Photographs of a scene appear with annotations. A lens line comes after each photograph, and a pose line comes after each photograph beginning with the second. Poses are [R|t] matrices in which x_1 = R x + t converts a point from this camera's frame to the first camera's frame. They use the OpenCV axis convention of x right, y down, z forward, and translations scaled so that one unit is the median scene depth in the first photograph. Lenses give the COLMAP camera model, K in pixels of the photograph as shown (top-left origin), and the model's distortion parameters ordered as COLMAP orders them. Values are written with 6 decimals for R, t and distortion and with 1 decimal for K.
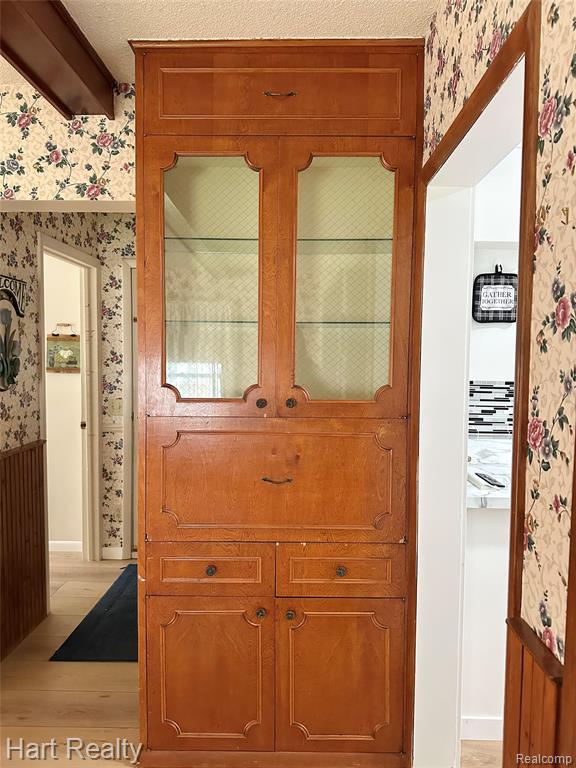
lens RADIAL K [[546.4, 0, 288.0], [0, 546.4, 384.0], [0, 0, 1]] dist [0.011295, 0.001111]
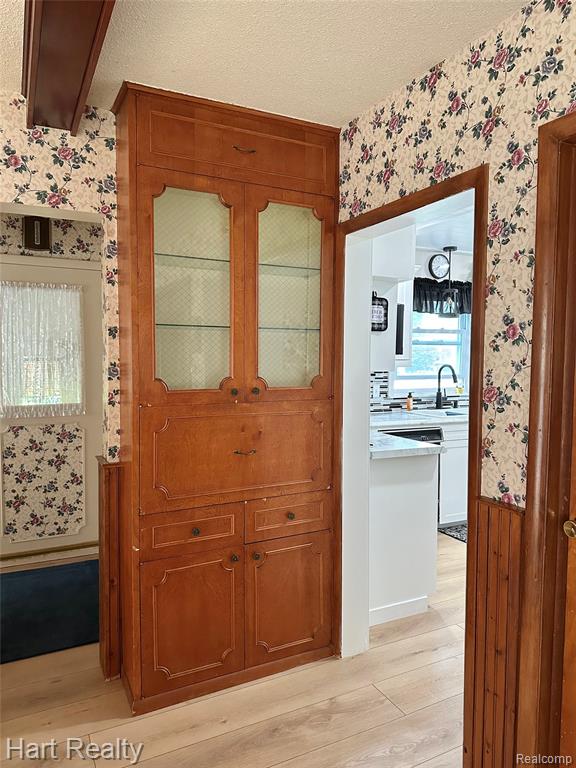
lens RADIAL K [[539.5, 0, 292.3], [0, 539.5, 382.5], [0, 0, 1]] dist [0.119802, -0.187178]
pose [[0.881741, -0.027288, 0.470944, -0.512511], [0.027572, 0.999600, 0.006296, 0.009037], [-0.470928, 0.007433, 0.882141, -0.169467]]
